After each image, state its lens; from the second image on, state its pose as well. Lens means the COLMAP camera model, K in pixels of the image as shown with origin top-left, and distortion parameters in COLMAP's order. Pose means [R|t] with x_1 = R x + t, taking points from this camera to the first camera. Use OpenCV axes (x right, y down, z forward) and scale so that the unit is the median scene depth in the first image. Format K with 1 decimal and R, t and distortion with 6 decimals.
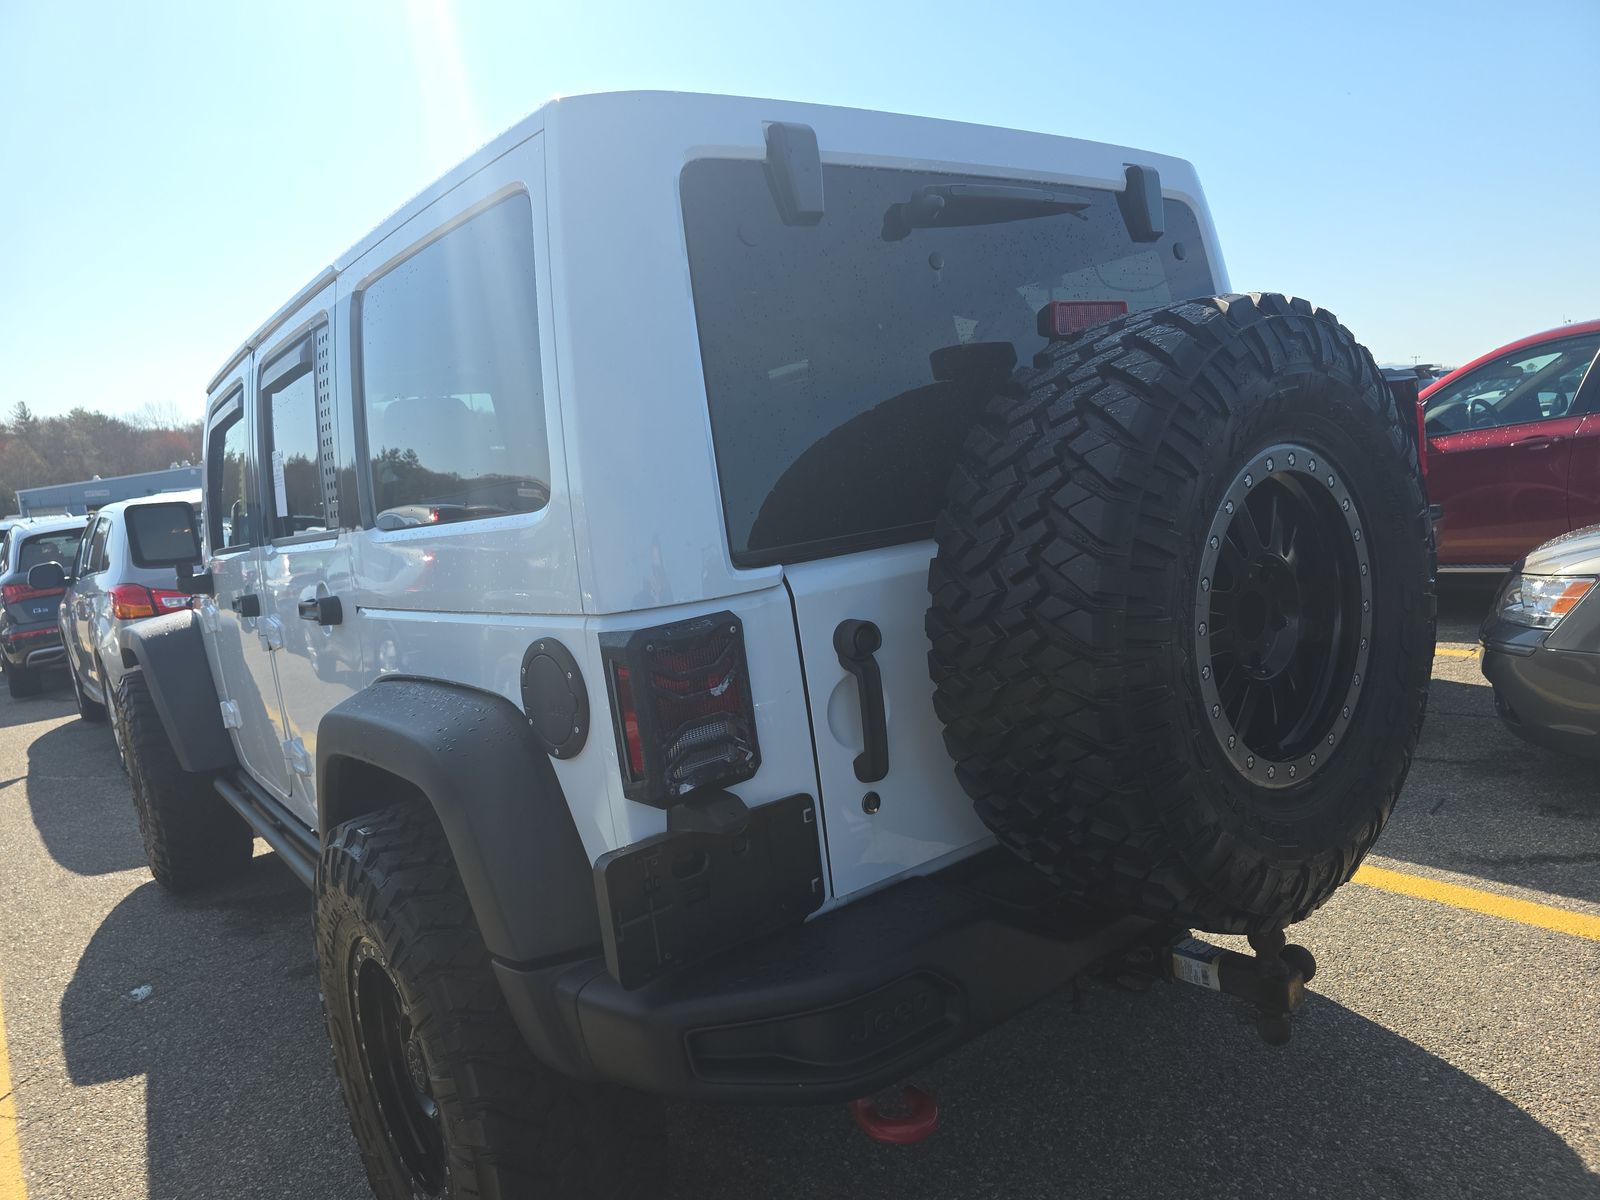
lens RADIAL K [[1007.5, 0, 800.0], [0, 1007.5, 600.0], [0, 0, 1]] dist [0.039658, -0.028043]
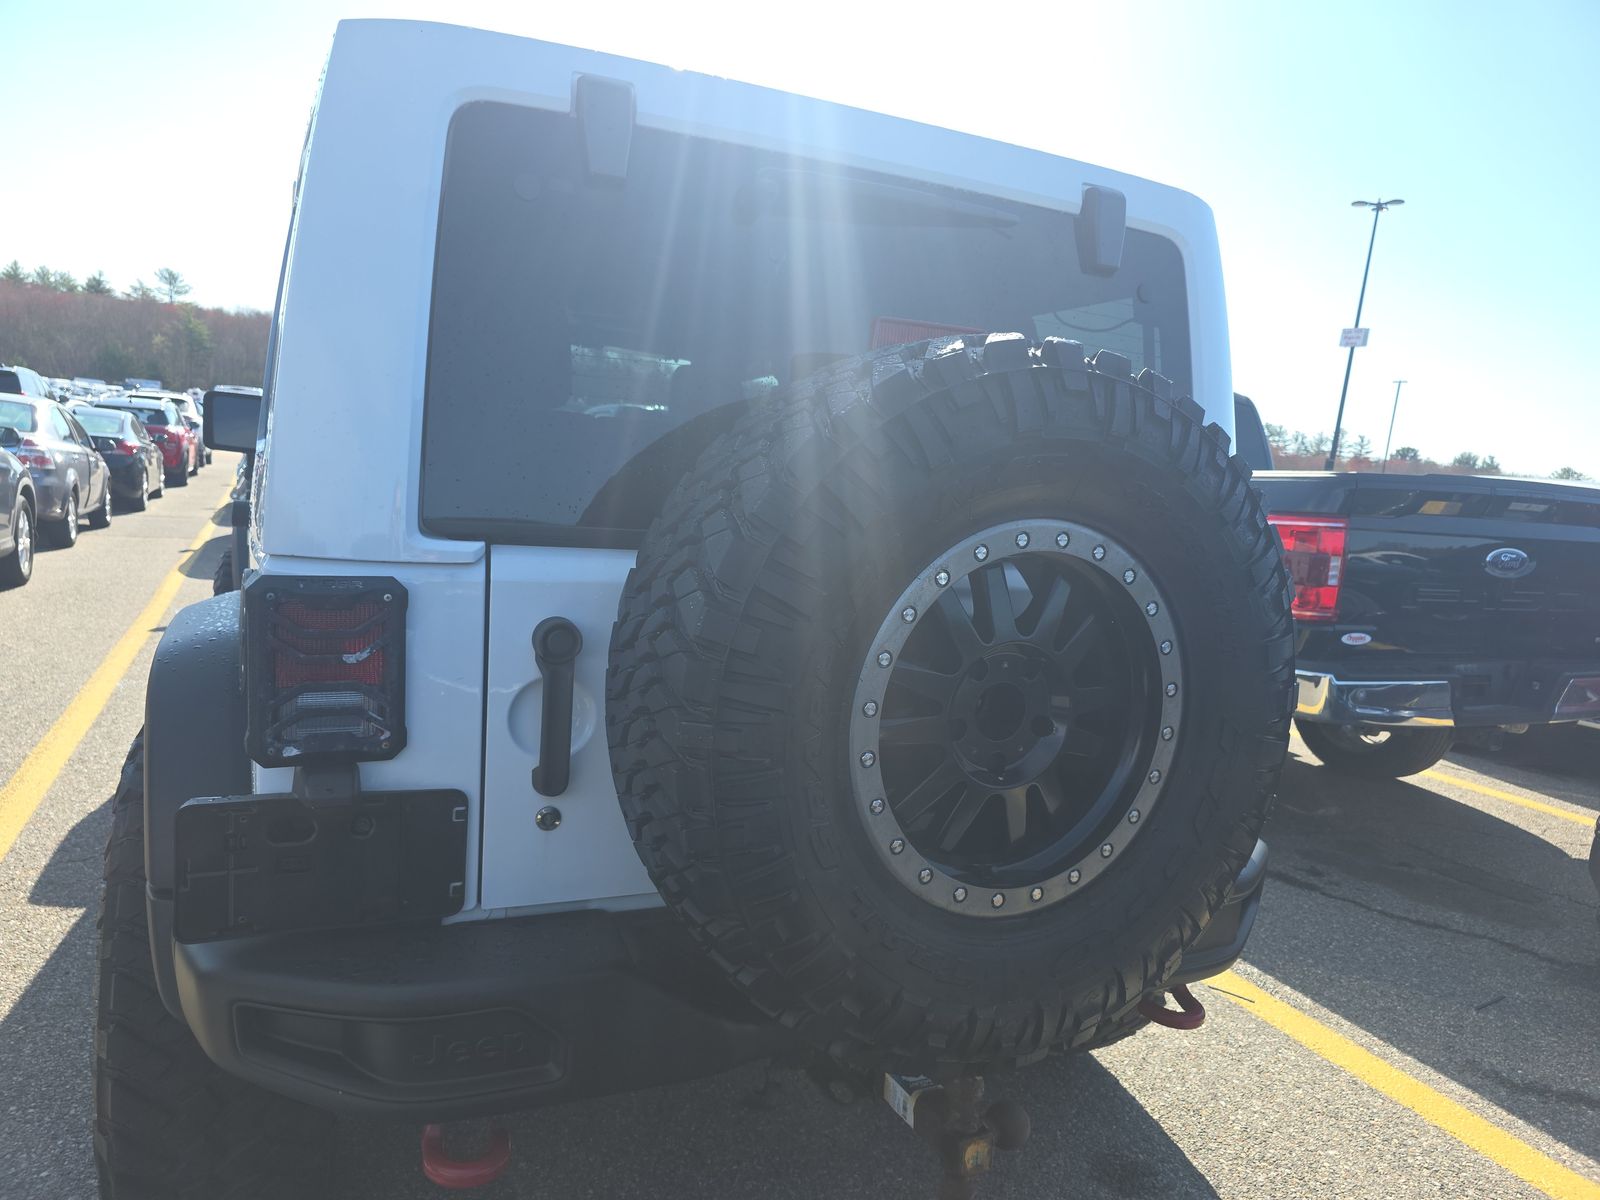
lens RADIAL K [[1023.9, 0, 800.0], [0, 1023.9, 600.0], [0, 0, 1]] dist [0.024665, -0.015363]
pose [[0.961342, 0.206378, -0.182290, 0.429215], [-0.206537, 0.978267, 0.018325, -0.059020], [0.182110, 0.020032, 0.983074, 0.122815]]
